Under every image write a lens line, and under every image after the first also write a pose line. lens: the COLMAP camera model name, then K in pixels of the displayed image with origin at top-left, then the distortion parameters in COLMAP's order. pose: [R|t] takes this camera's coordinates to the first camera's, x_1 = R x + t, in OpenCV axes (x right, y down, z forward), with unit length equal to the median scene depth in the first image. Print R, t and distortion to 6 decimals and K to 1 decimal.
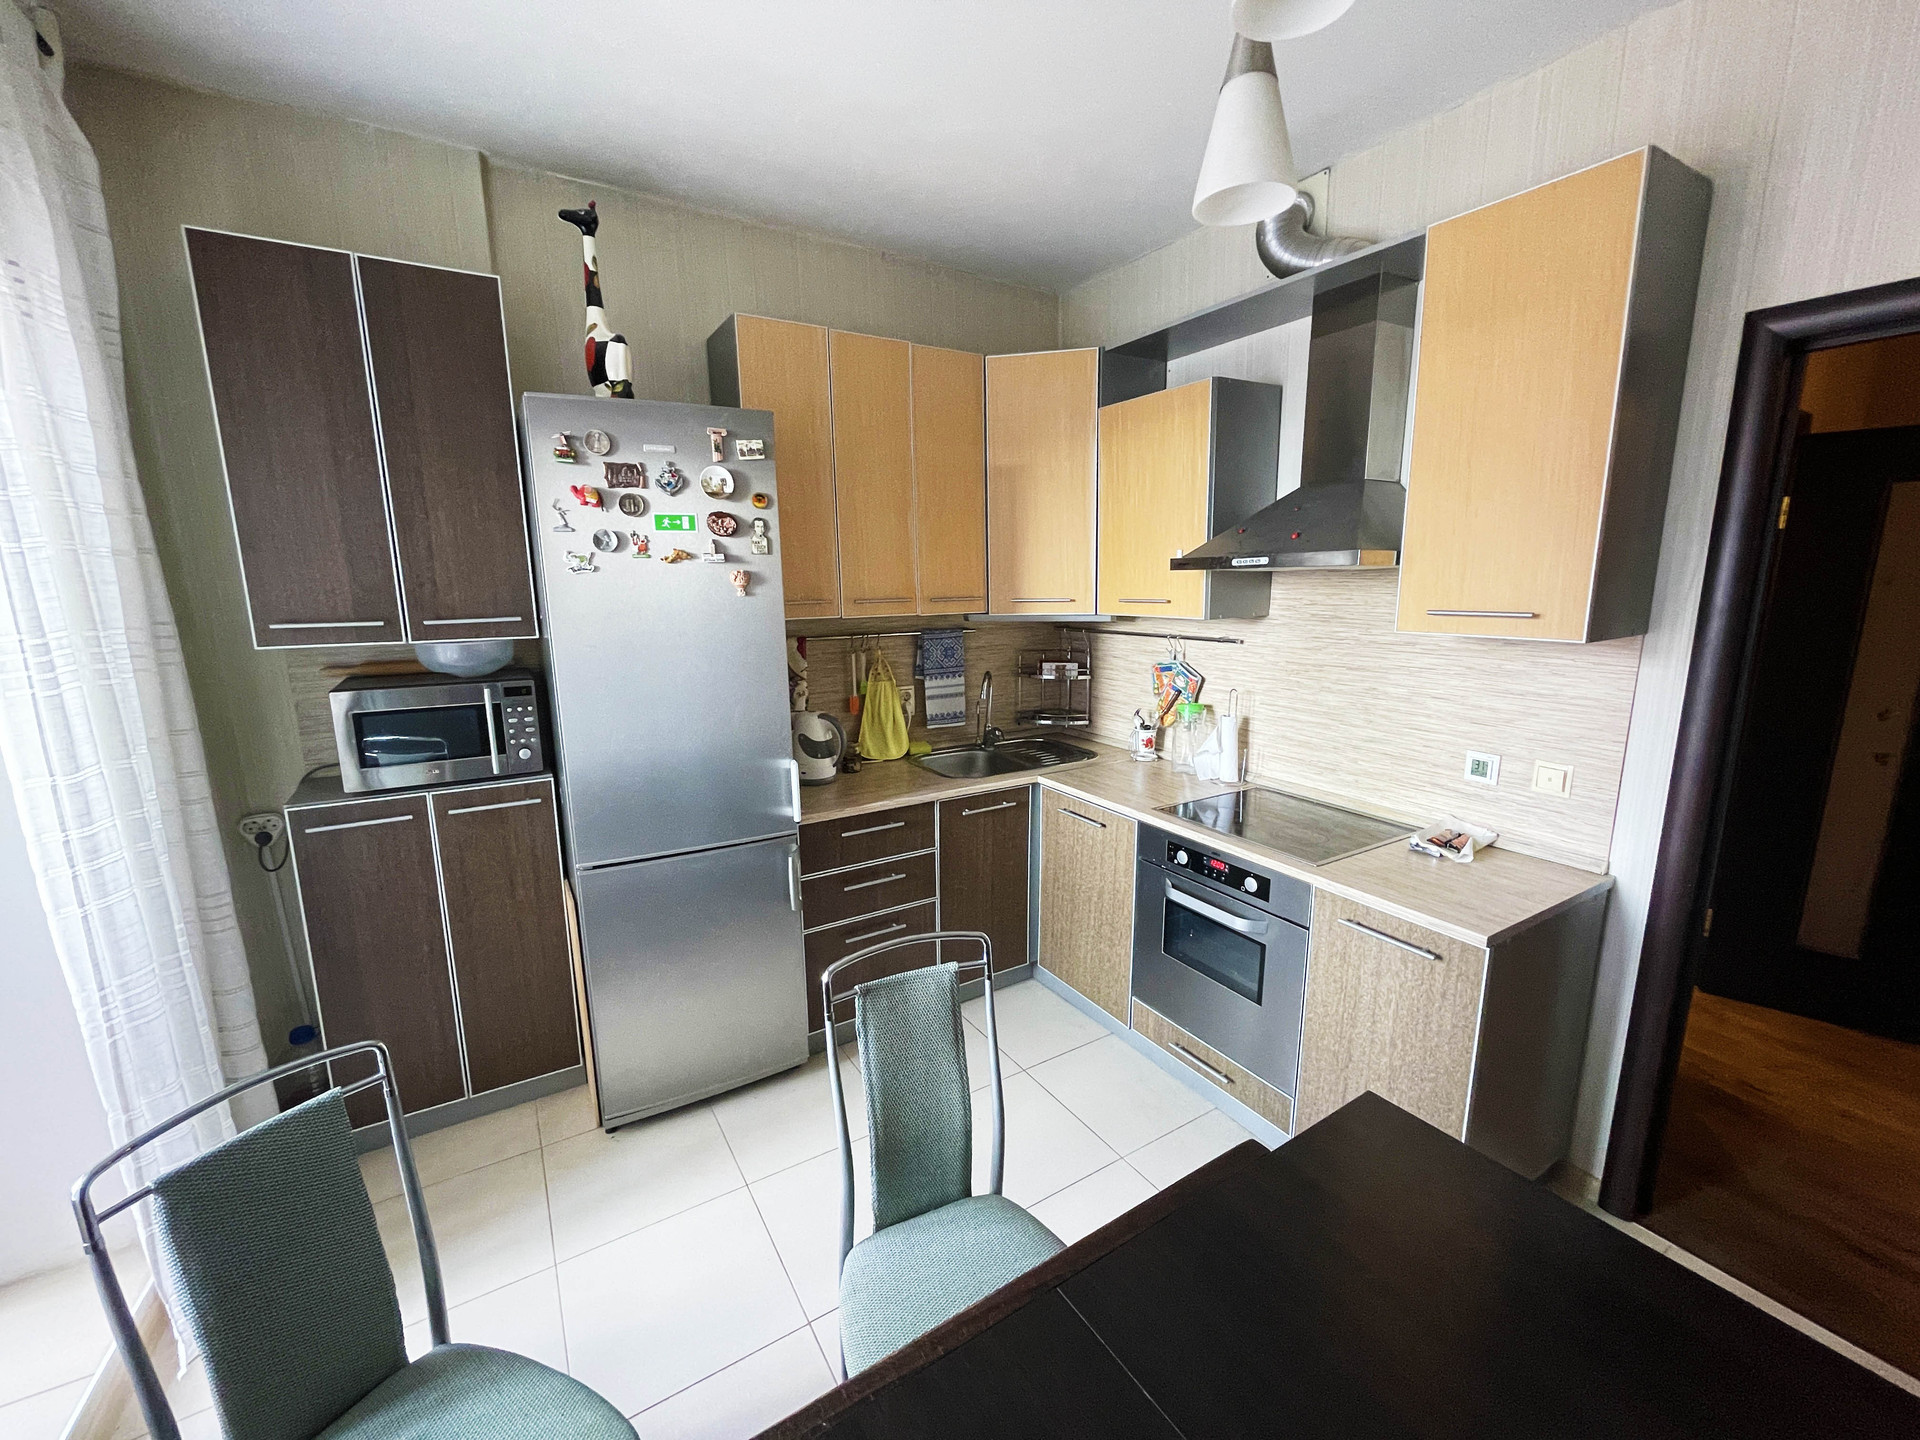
lens RADIAL K [[772.1, 0, 956.8], [0, 772.1, 726.1], [0, 0, 1]] dist [-0.002186, -0.000740]
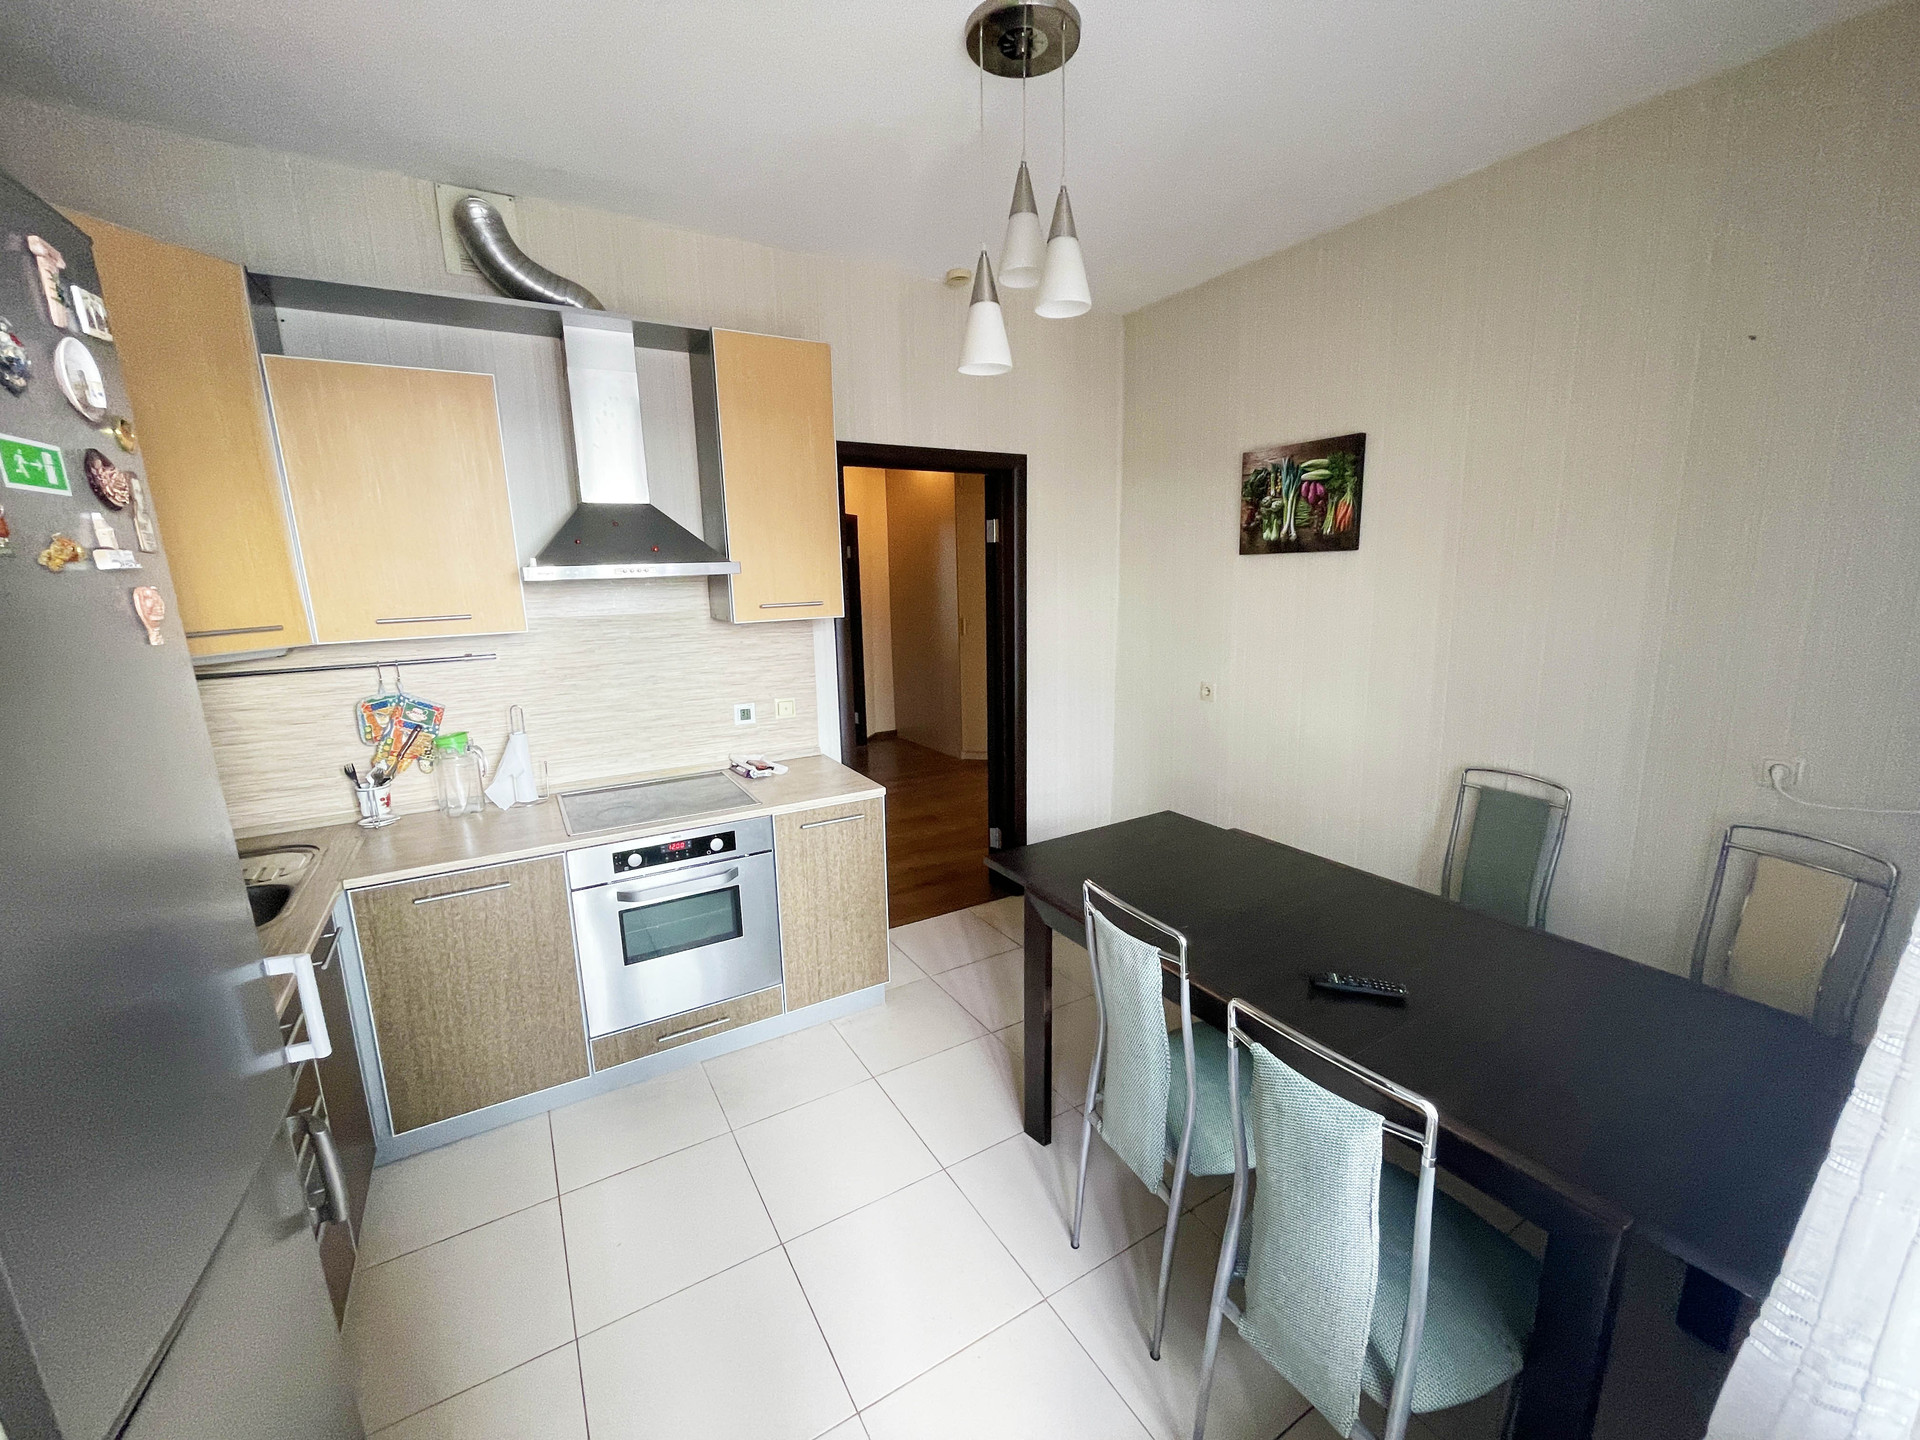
lens RADIAL K [[772.1, 0, 953.3], [0, 772.1, 724.2], [0, 0, 1]] dist [-0.002186, -0.000740]
pose [[0.018470, -0.191459, 0.981327, -0.691138], [0.211756, 0.959978, 0.183308, -0.103674], [-0.977148, 0.204416, 0.058273, 0.511188]]
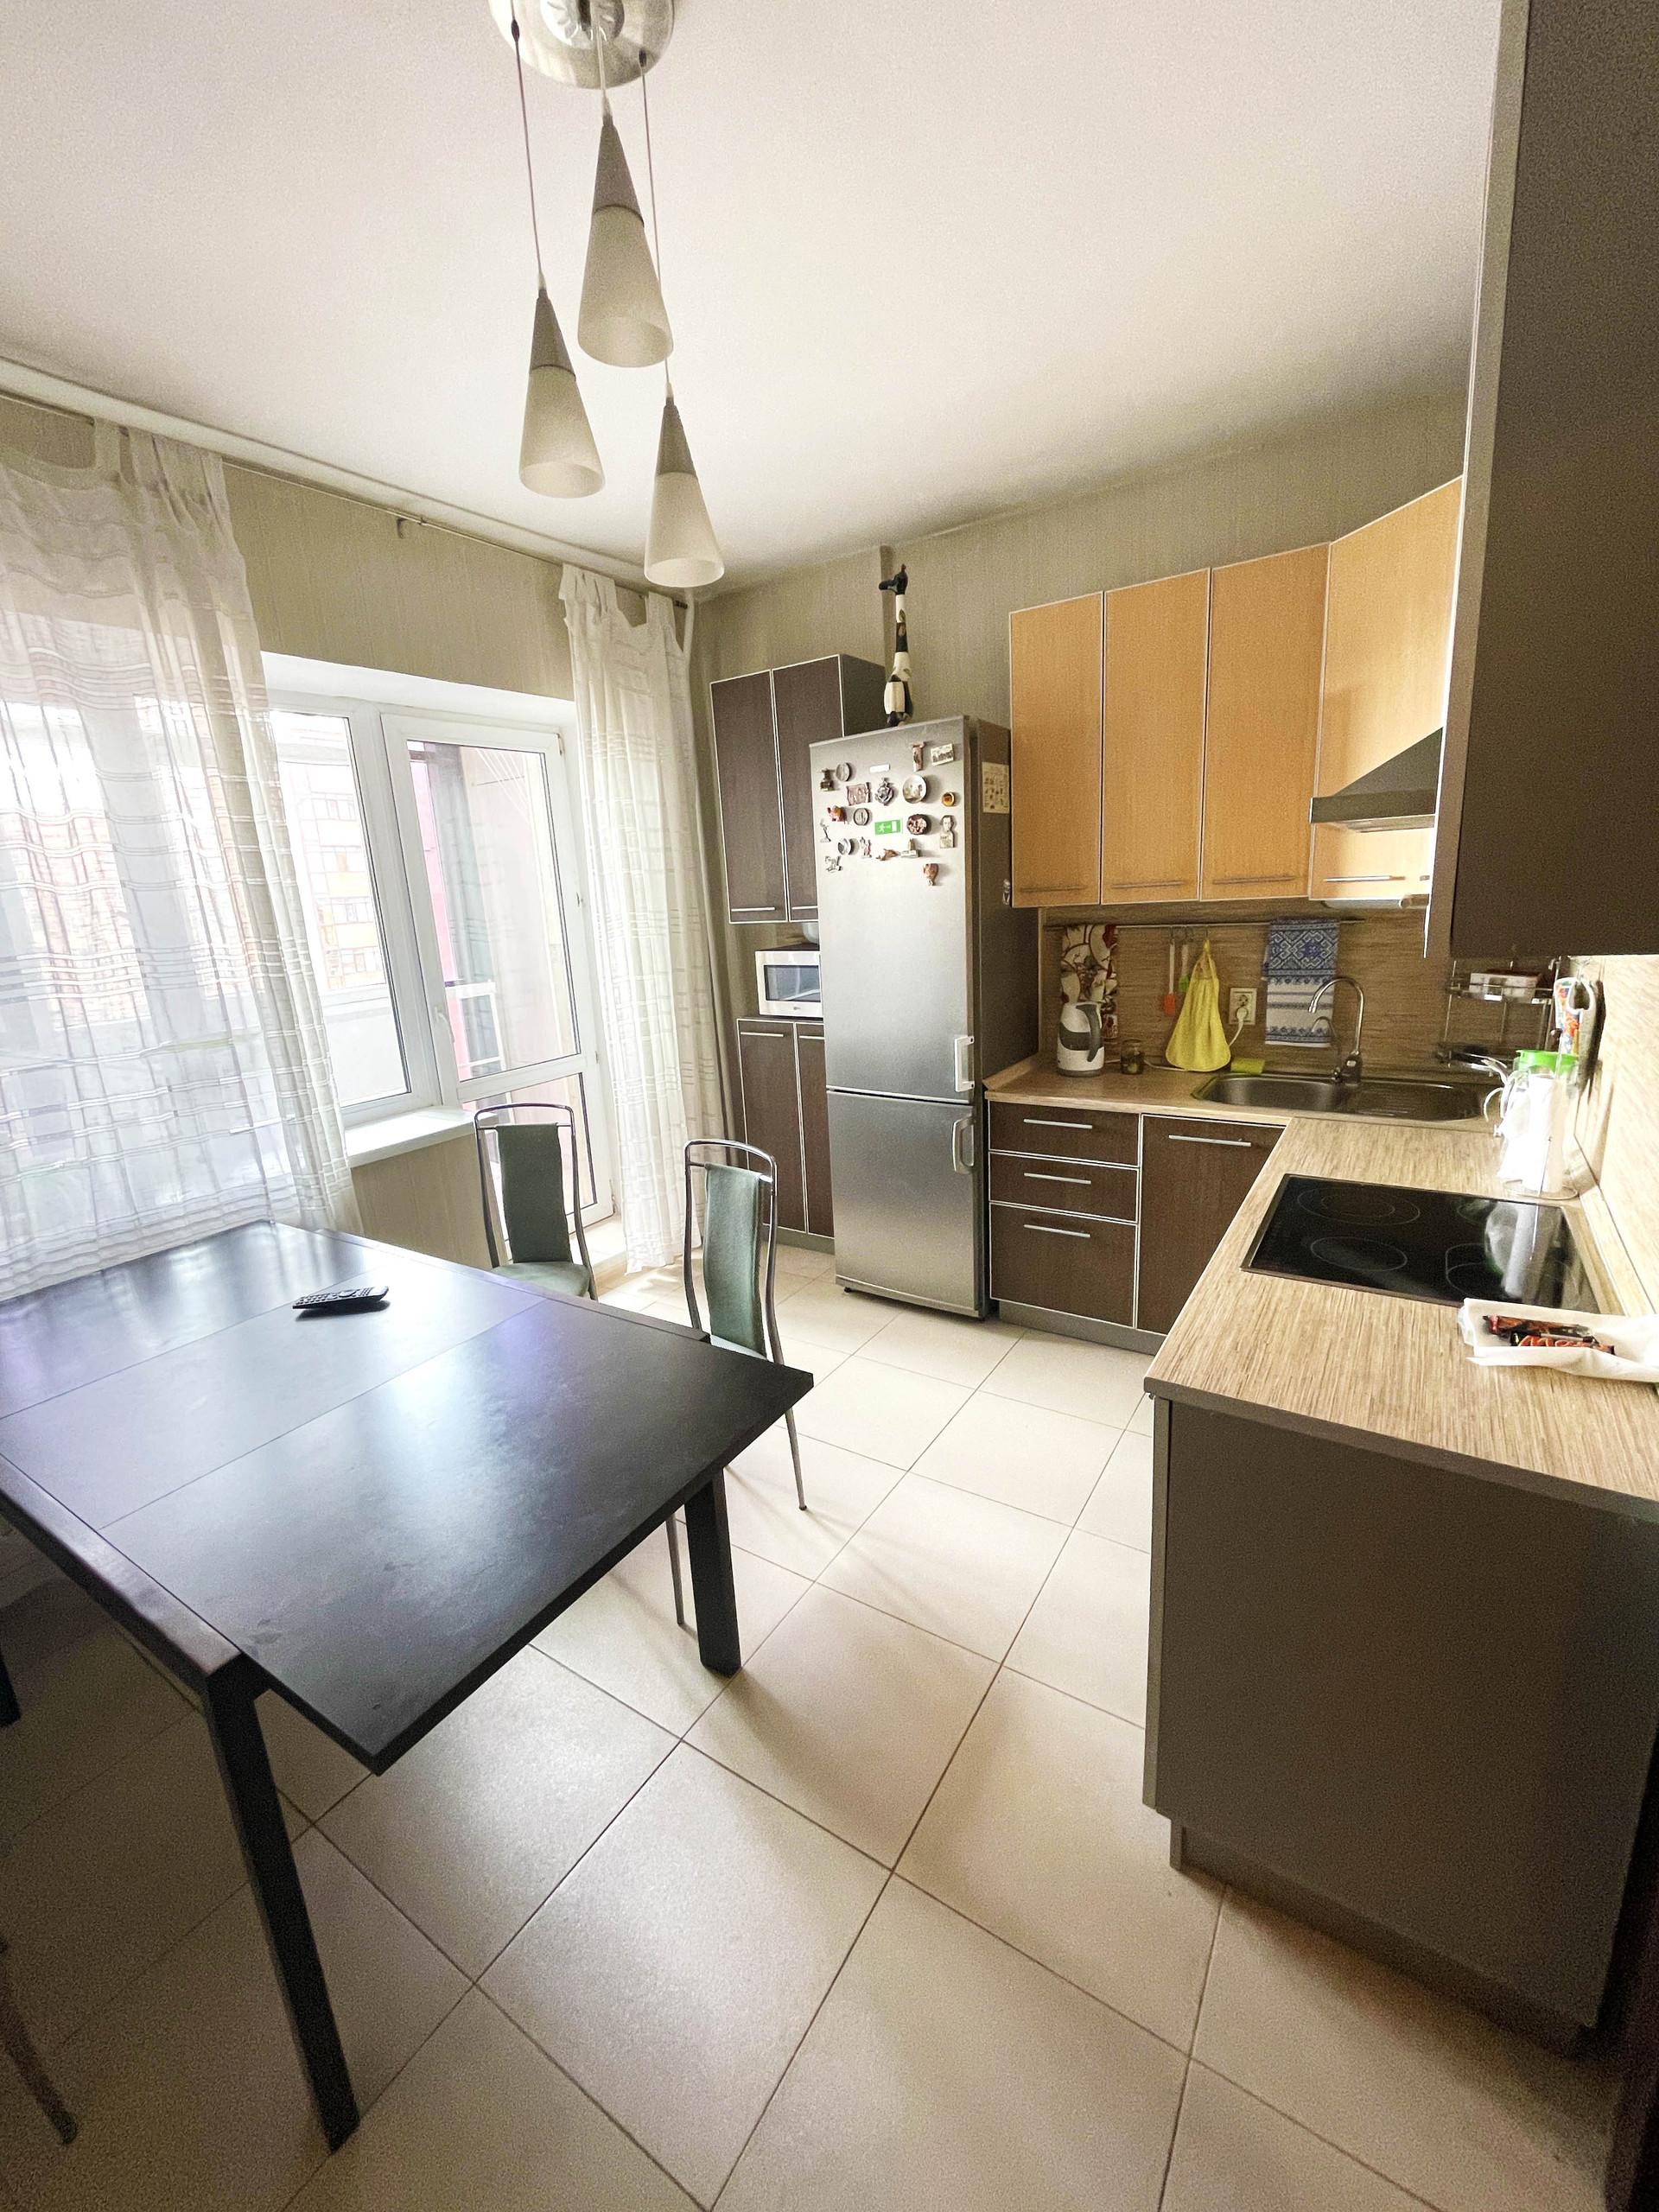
lens RADIAL K [[889.5, 0, 831.9], [0, 889.5, 1103.1], [0, 0, 1]] dist [-0.002186, -0.000740]
pose [[0.433575, 0.196749, -0.879376, 0.907630], [-0.121382, 0.979731, 0.159355, -0.044658], [0.892905, 0.037648, 0.448668, 0.286780]]
